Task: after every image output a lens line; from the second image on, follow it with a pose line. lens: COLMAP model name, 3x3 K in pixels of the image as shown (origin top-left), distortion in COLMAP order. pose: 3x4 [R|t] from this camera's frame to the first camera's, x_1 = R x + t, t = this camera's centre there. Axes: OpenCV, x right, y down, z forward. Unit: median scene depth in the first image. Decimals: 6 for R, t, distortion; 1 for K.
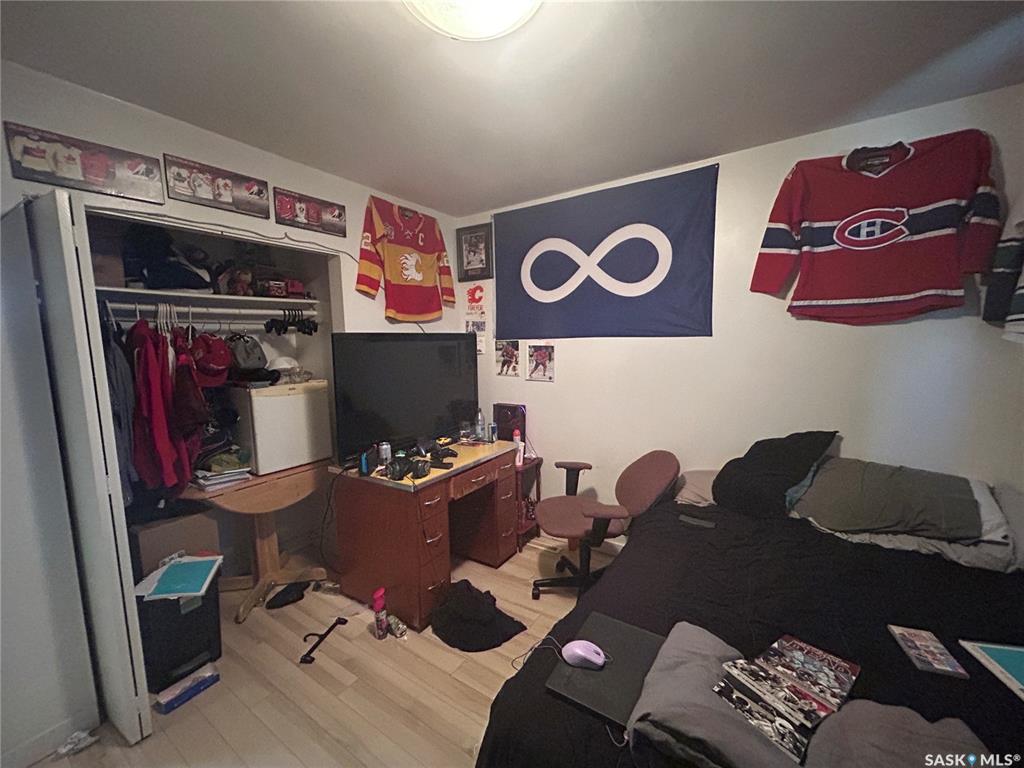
lens RADIAL K [[411.5, 0, 511.8], [0, 411.5, 383.3], [0, 0, 1]] dist [-0.000479, 0.000455]
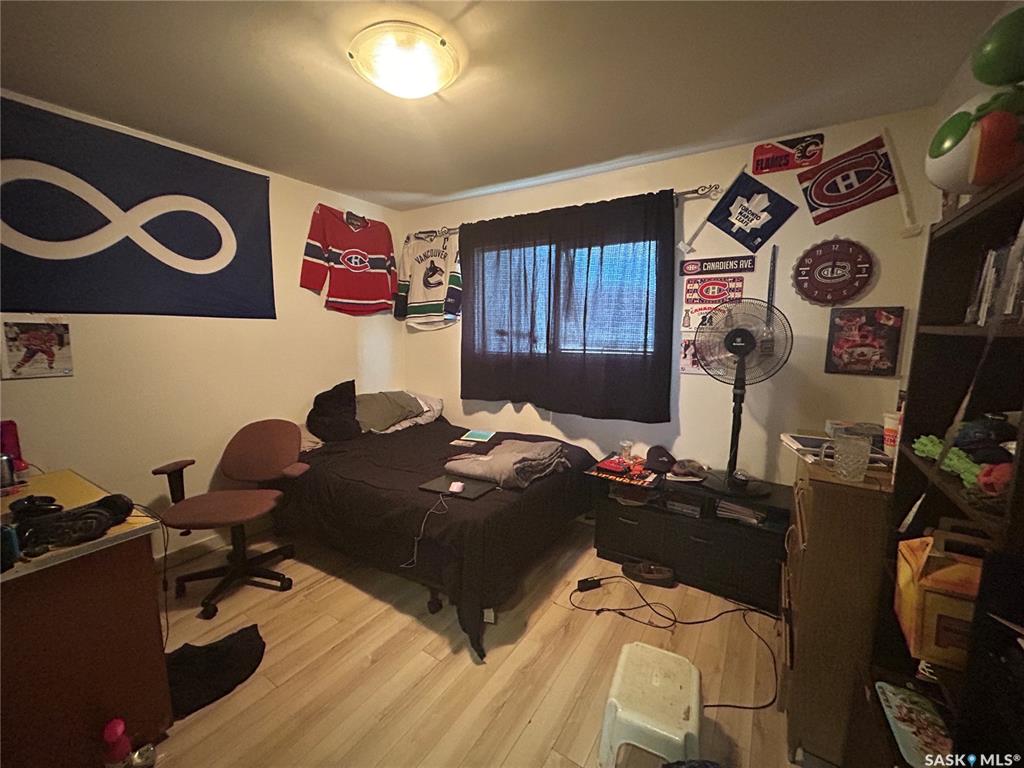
lens RADIAL K [[411.5, 0, 512.3], [0, 411.5, 385.3], [0, 0, 1]] dist [-0.000479, 0.000455]
pose [[-0.022296, -0.119681, 0.992562, -0.834895], [0.098305, 0.987735, 0.121307, 0.000567], [-0.994907, 0.100278, -0.010257, 0.369874]]
